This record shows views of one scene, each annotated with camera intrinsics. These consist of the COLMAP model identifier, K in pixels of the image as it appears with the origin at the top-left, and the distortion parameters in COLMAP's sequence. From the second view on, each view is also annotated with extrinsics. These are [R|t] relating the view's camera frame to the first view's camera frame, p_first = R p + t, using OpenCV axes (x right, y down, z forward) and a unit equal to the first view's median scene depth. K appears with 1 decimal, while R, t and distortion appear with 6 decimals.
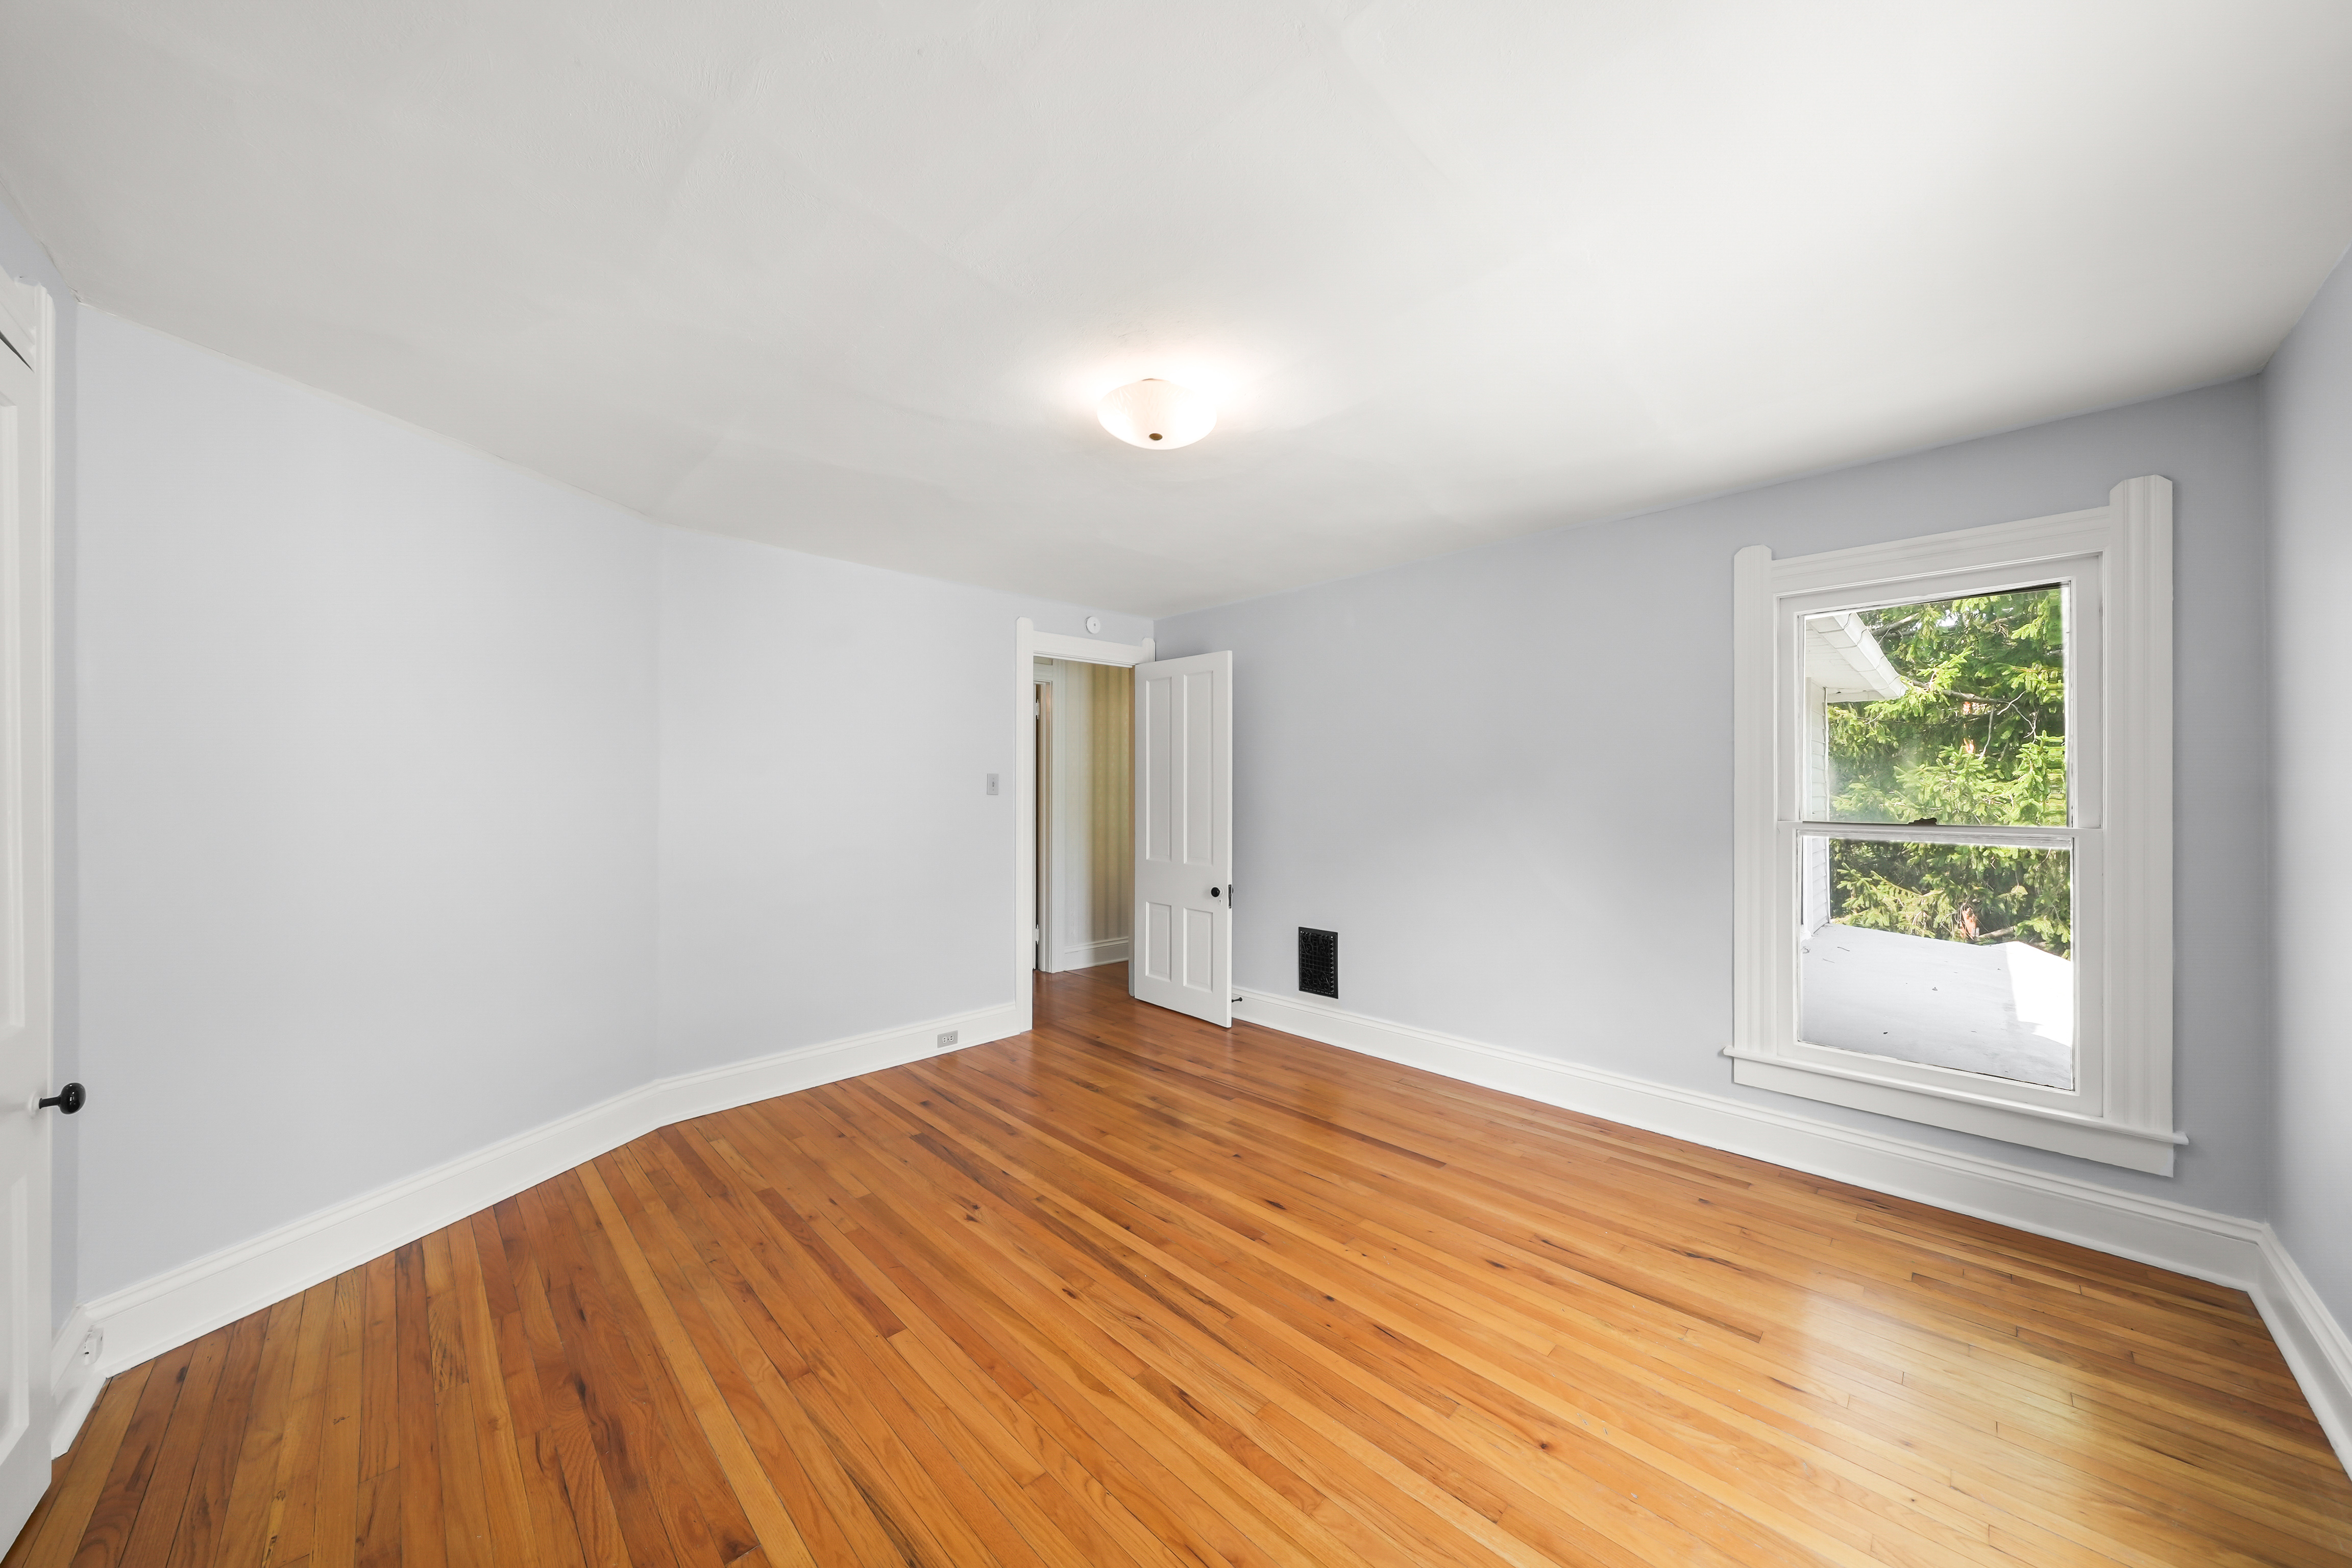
lens RADIAL K [[800.4, 0, 1179.3], [0, 800.4, 785.5], [0, 0, 1]] dist [0.002616, 0.000065]
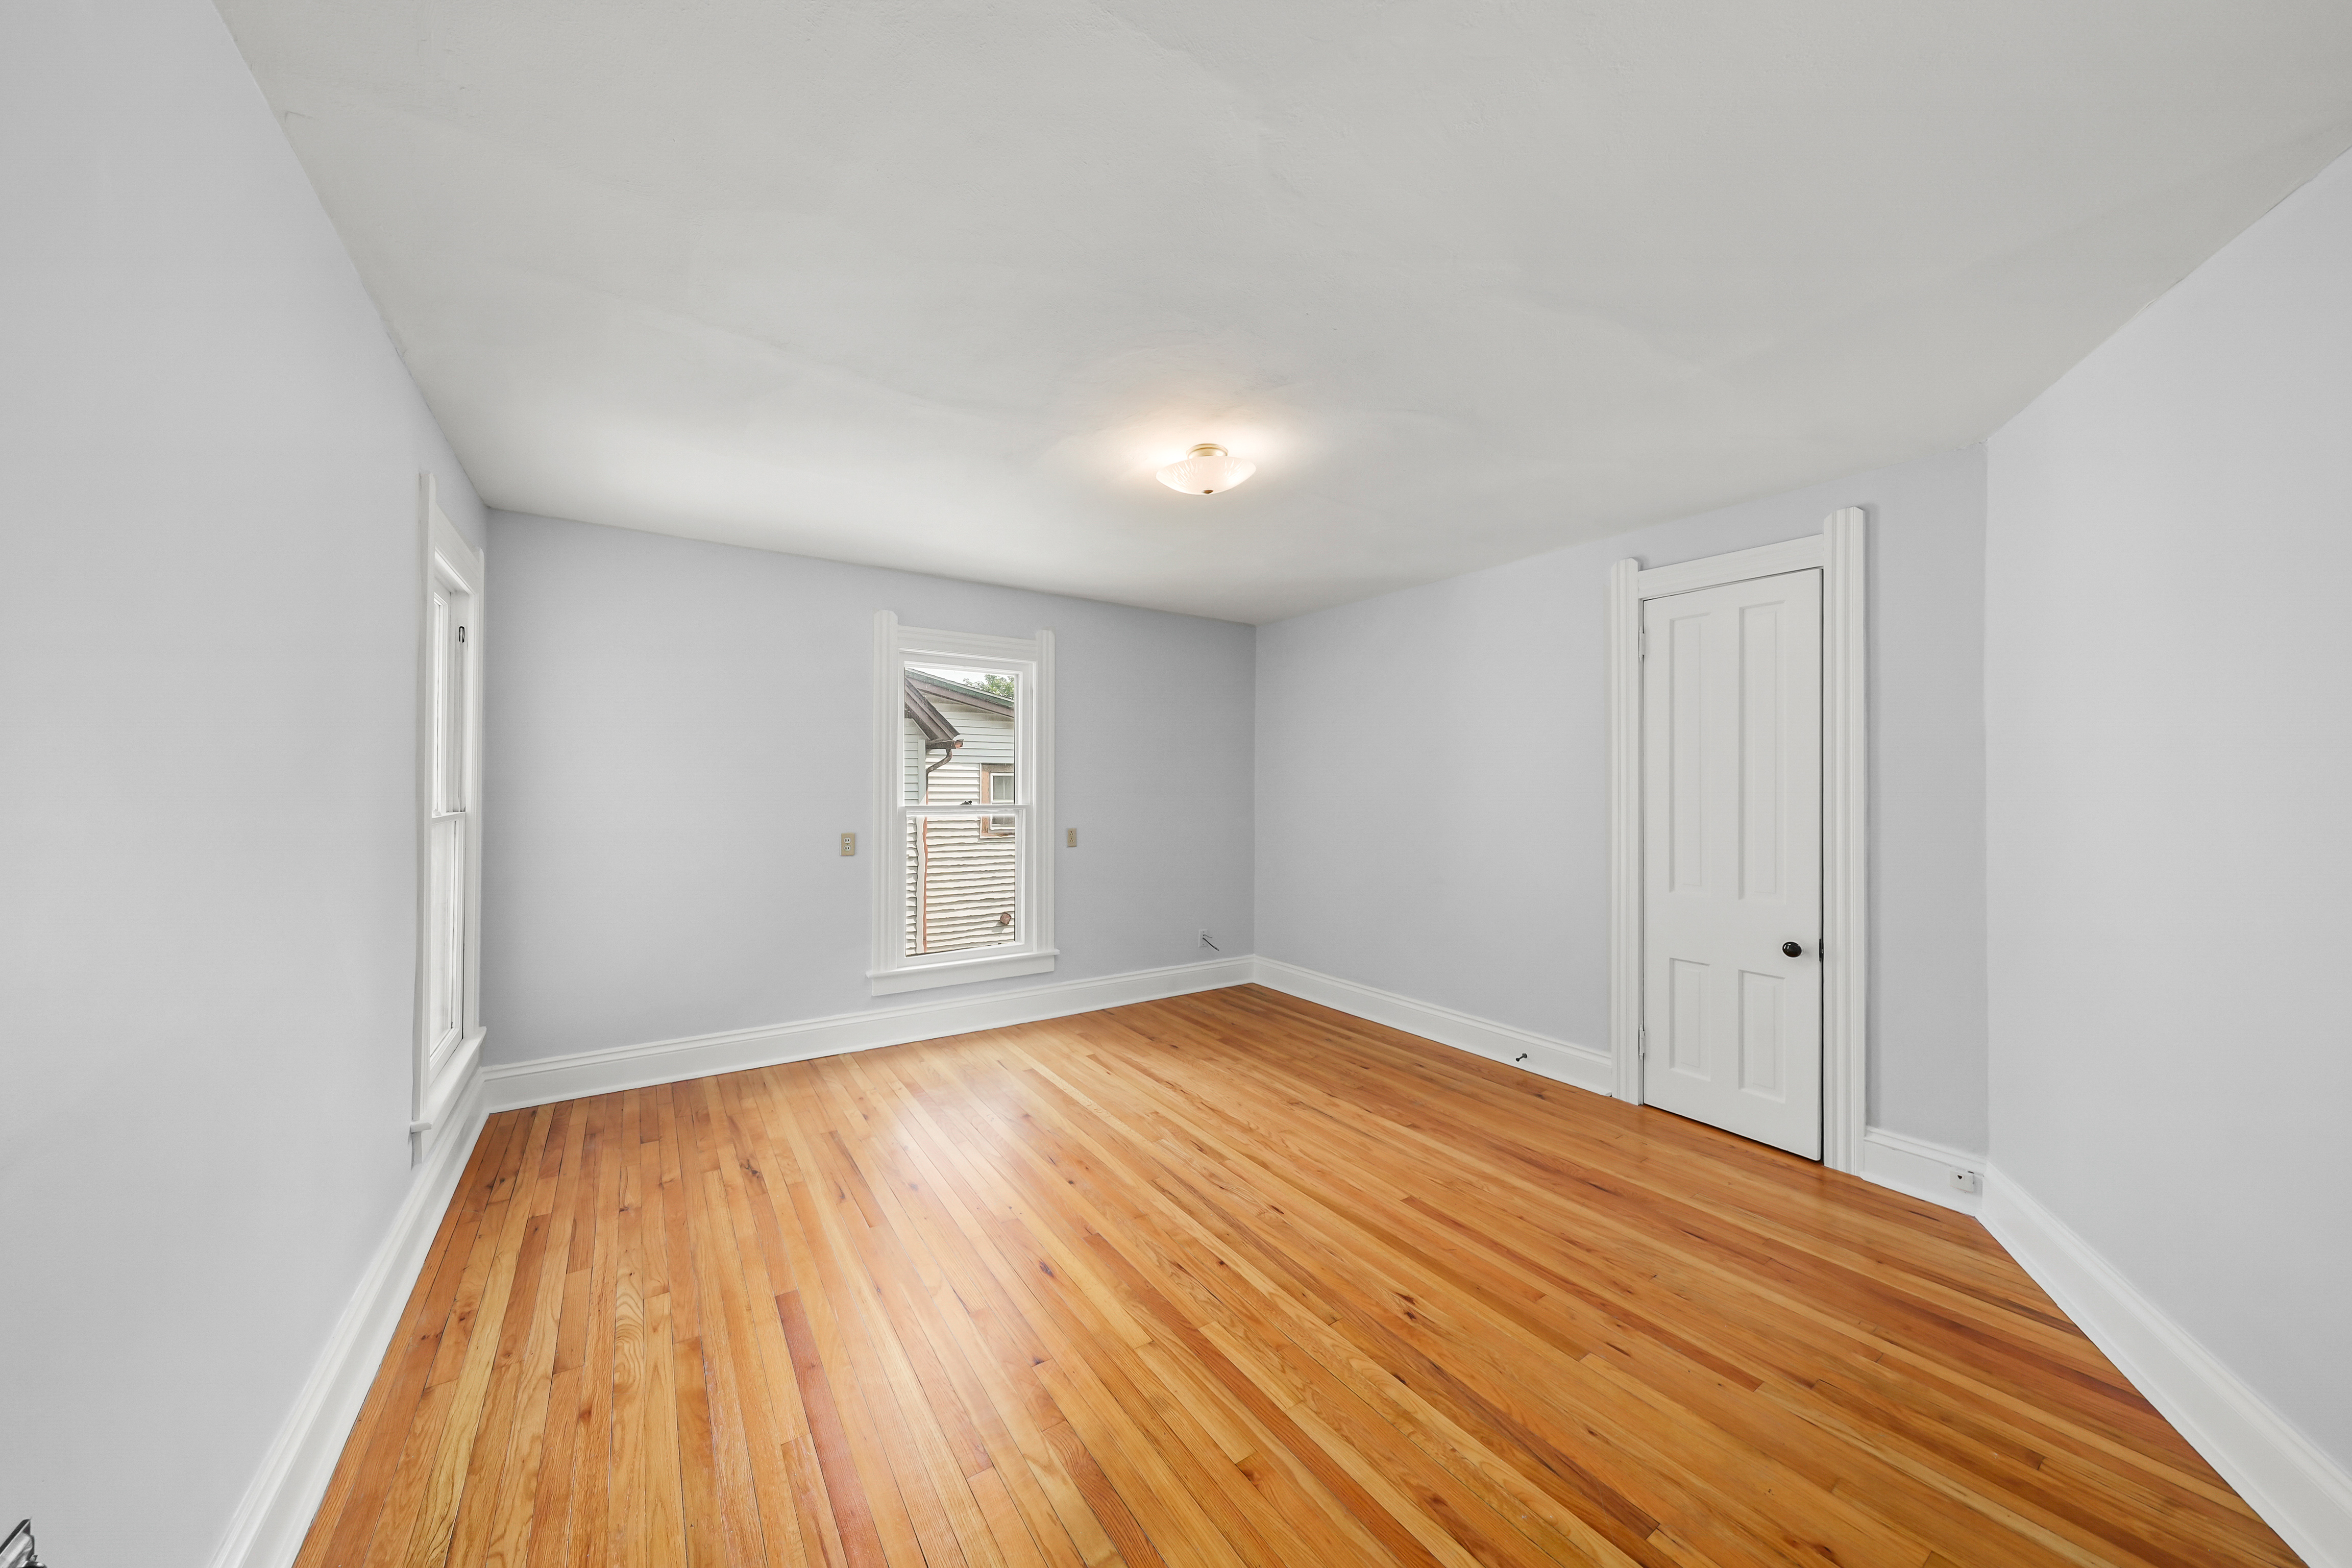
lens RADIAL K [[800.4, 0, 1167.6], [0, 800.4, 782.3], [0, 0, 1]] dist [0.002616, 0.000065]
pose [[-0.980909, -0.003379, 0.194438, -0.197492], [-0.004949, 0.999959, -0.007590, 0.011165], [-0.194404, -0.008407, -0.980885, 2.104662]]
